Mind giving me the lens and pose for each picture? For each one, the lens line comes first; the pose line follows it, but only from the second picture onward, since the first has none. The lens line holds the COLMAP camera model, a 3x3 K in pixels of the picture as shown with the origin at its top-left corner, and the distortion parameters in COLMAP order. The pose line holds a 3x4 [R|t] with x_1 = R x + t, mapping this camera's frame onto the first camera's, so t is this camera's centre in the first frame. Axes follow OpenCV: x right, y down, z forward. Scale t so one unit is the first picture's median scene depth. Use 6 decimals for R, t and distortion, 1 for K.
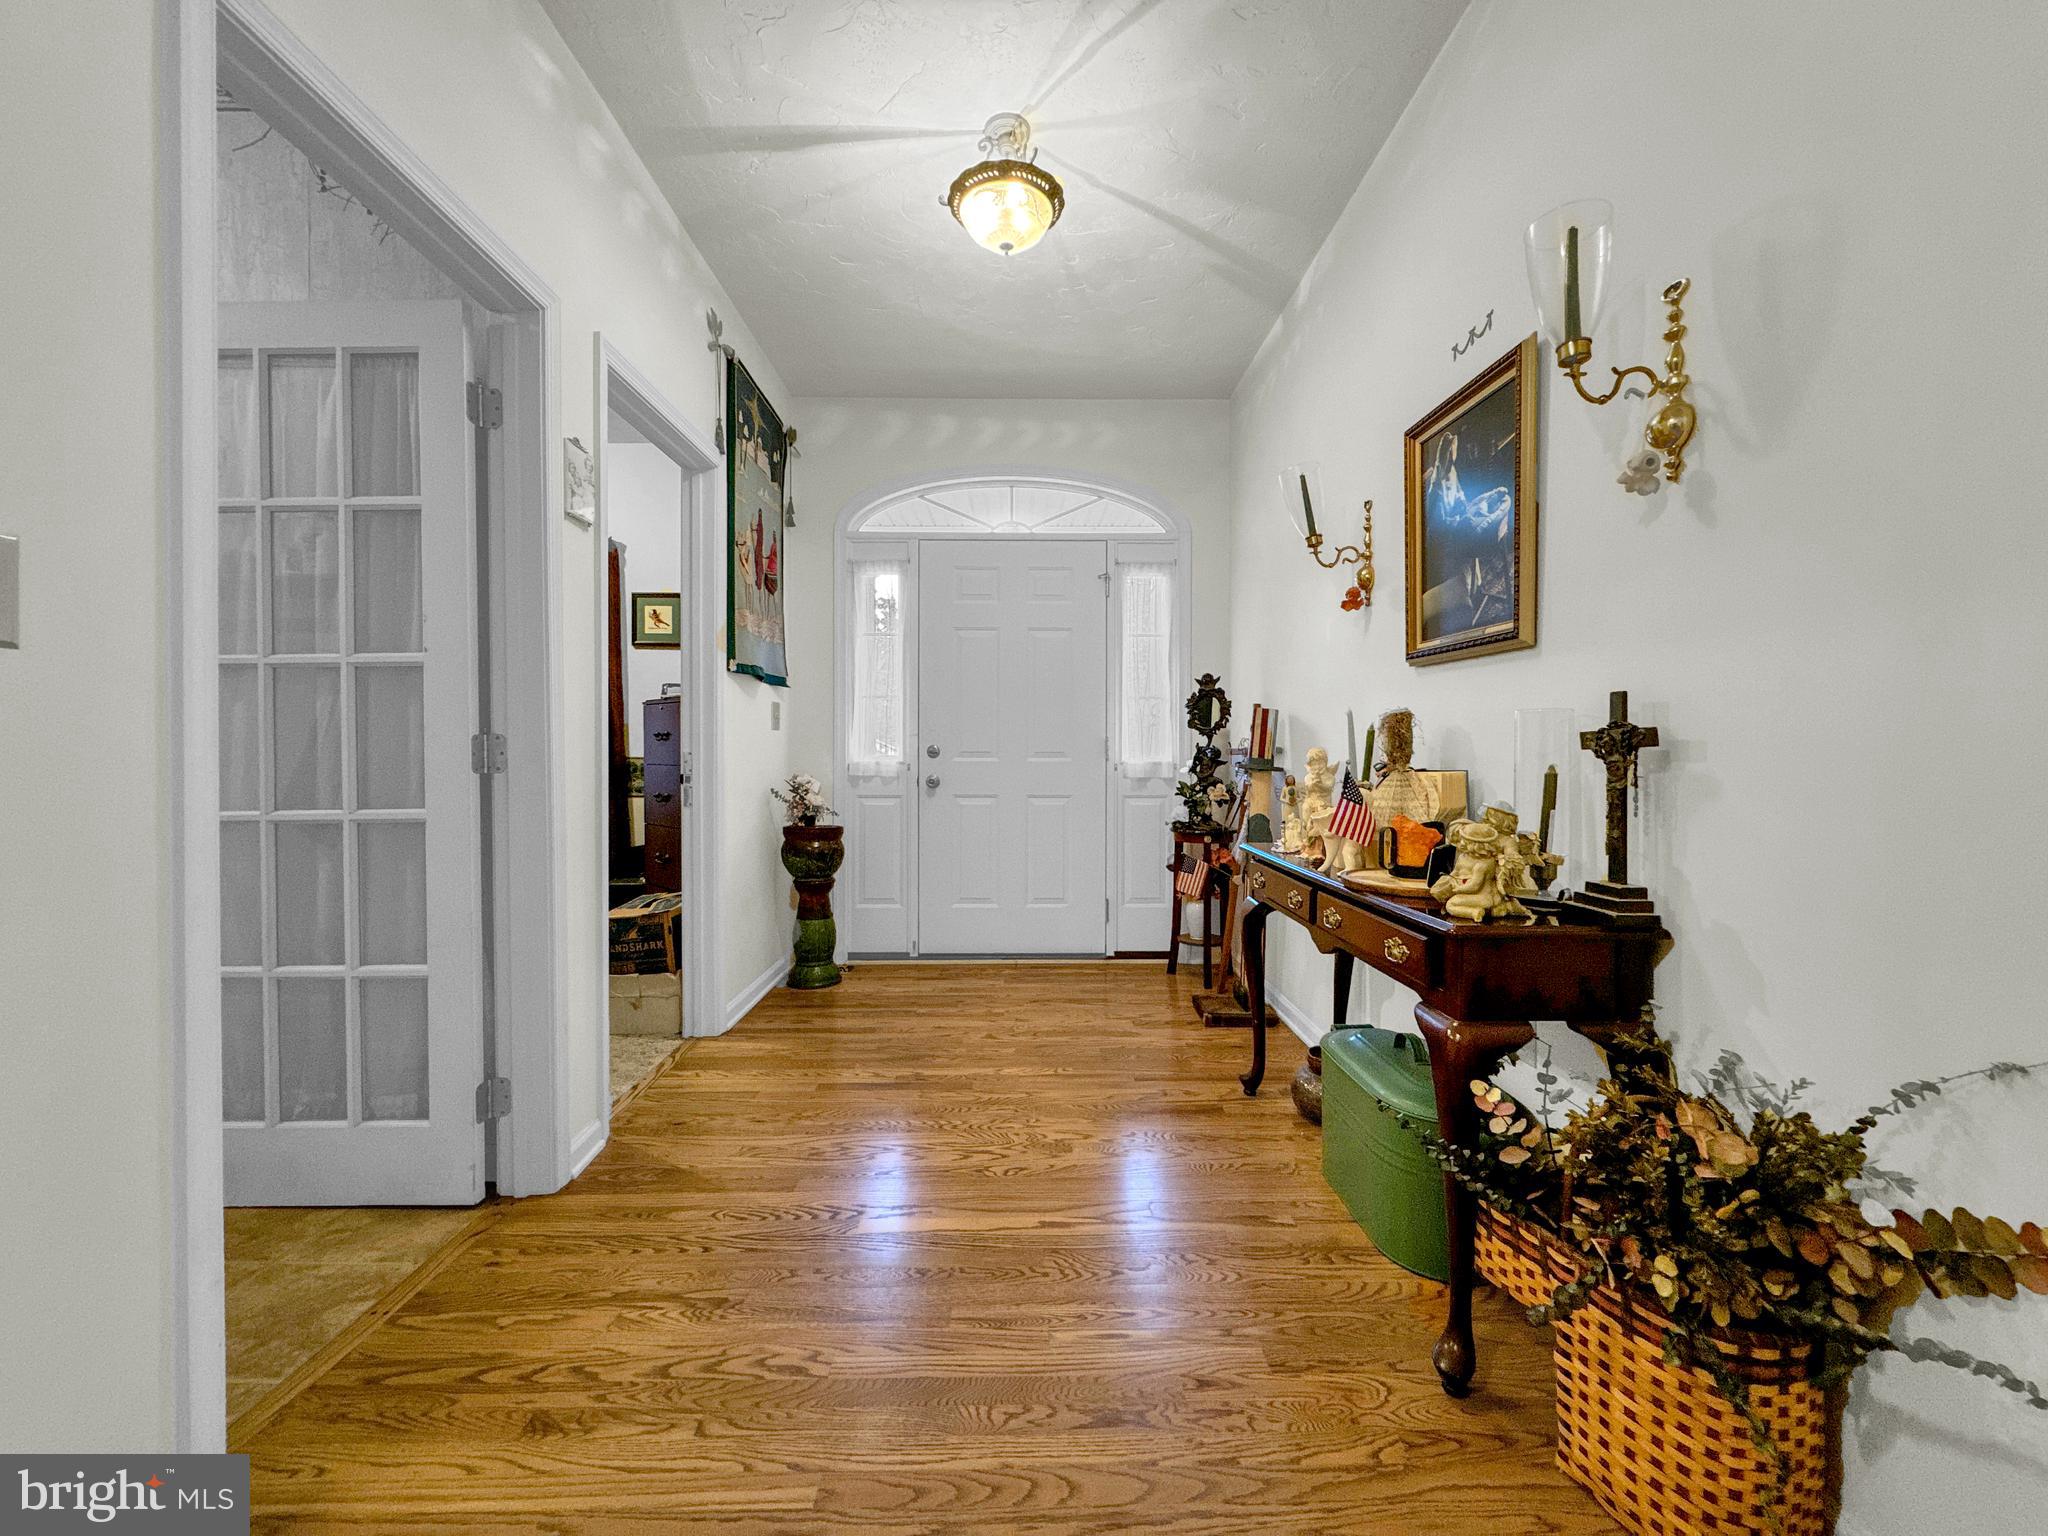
lens RADIAL K [[816.2, 0, 1024.0], [0, 816.2, 761.6], [0, 0, 1]] dist [-0.002068, 0.000473]
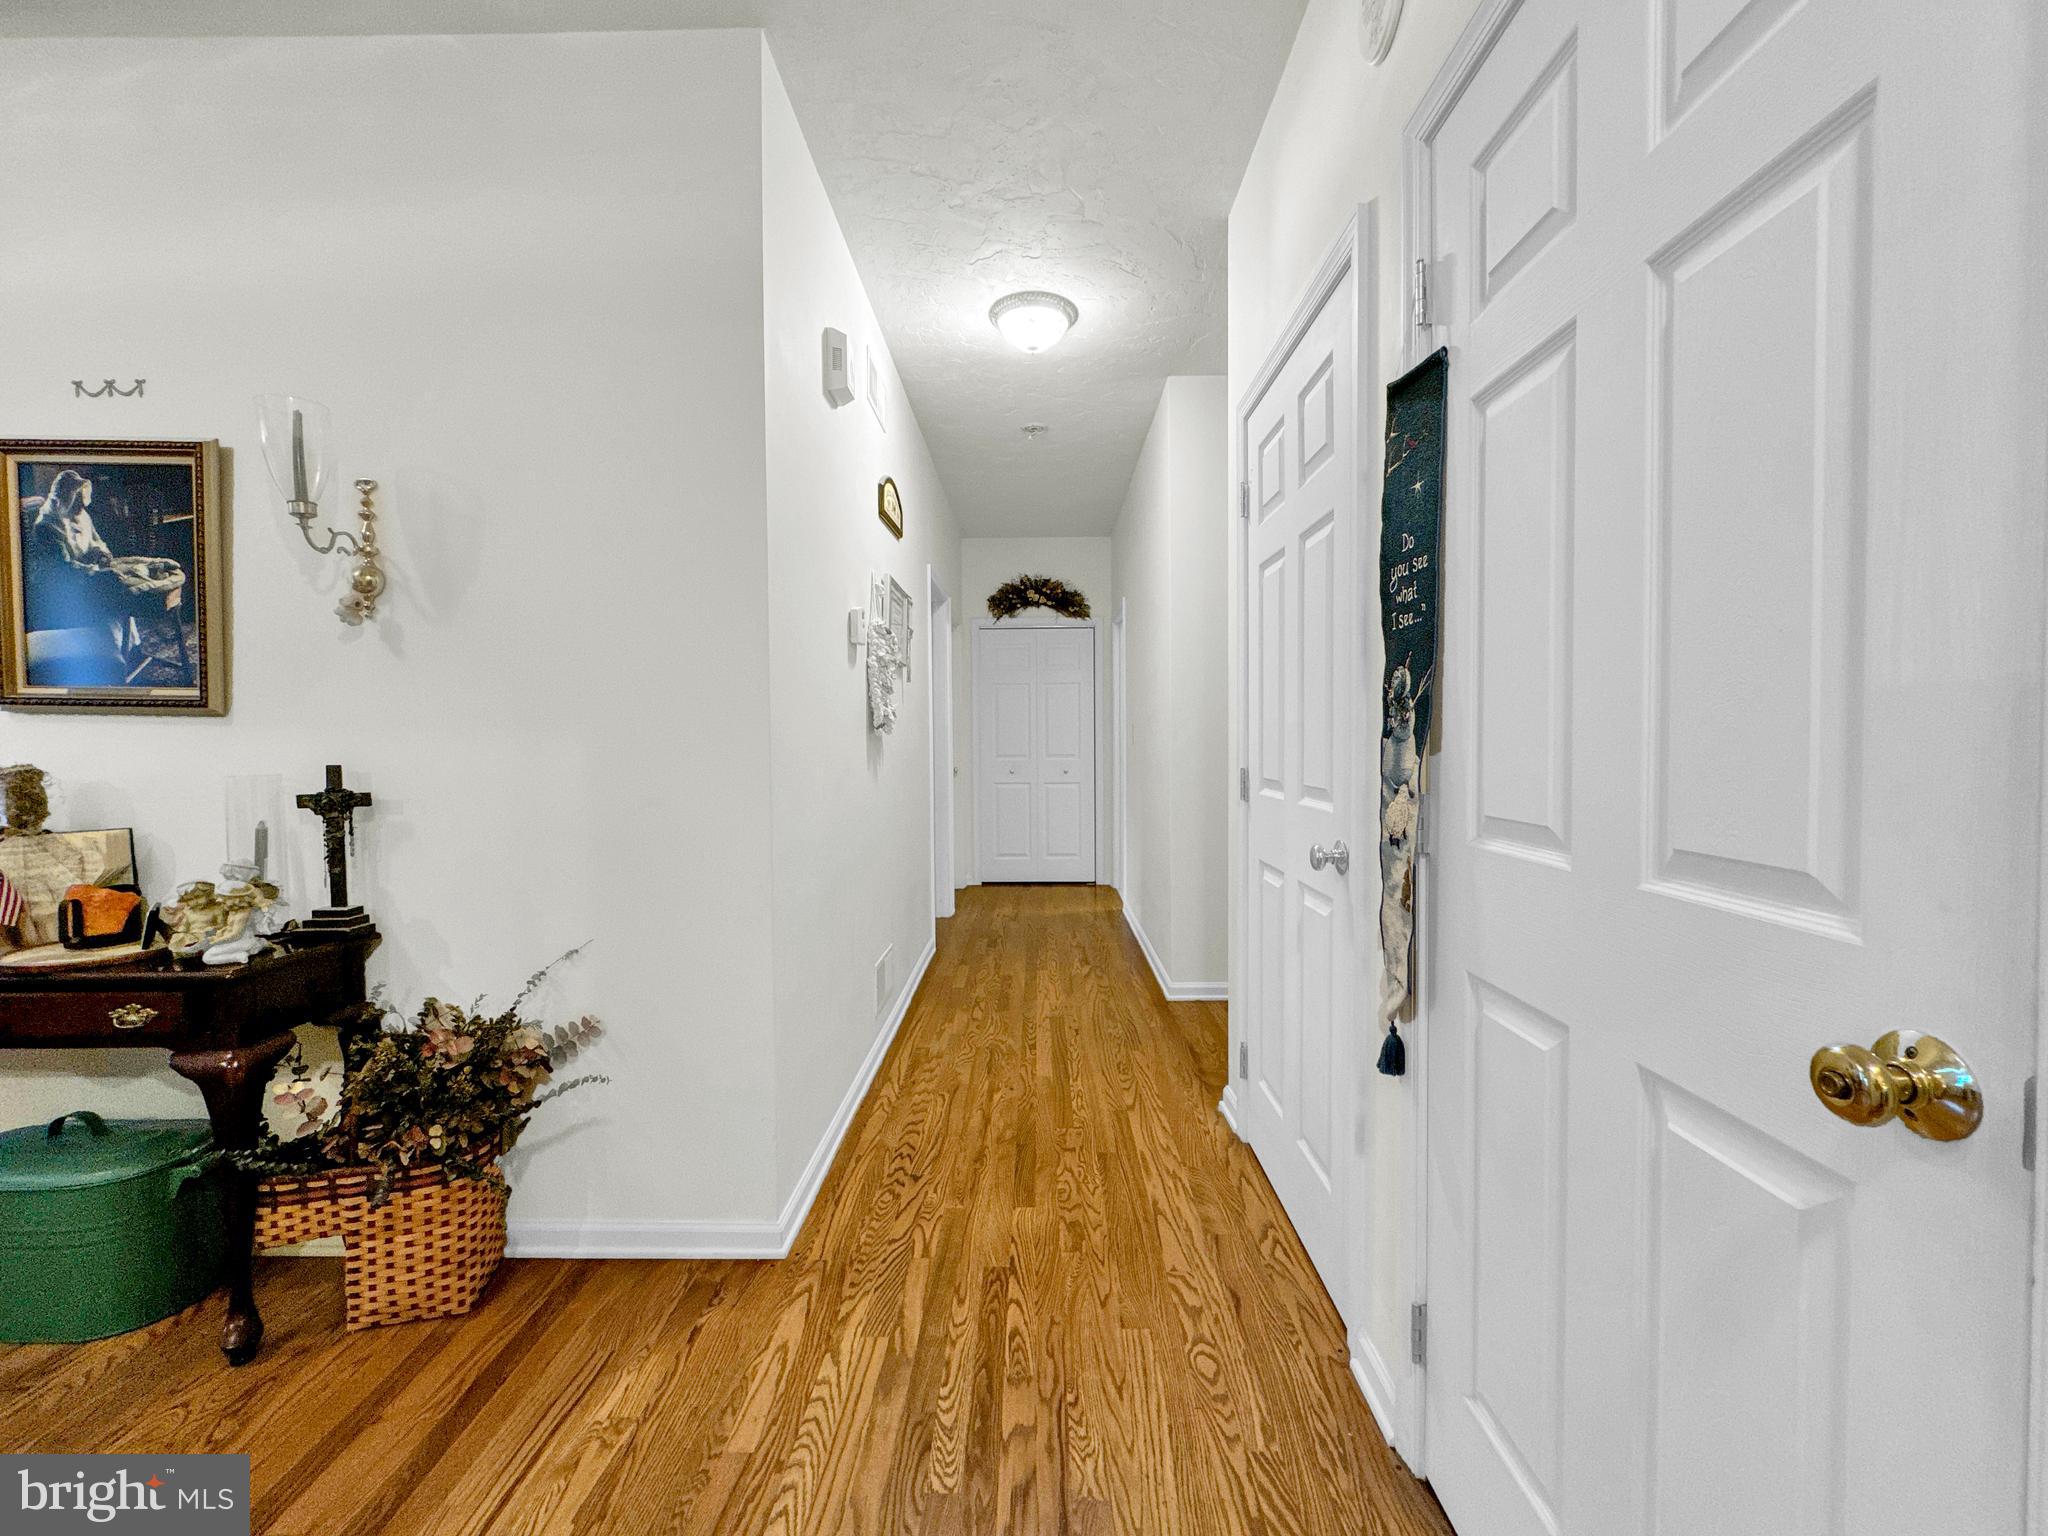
lens RADIAL K [[816.2, 0, 1027.9], [0, 816.2, 755.1], [0, 0, 1]] dist [-0.002068, 0.000473]
pose [[0.024950, -0.024860, 0.999380, -0.611030], [0.014821, 0.999590, 0.024495, -0.123246], [-0.999579, 0.014200, 0.025308, -0.187896]]
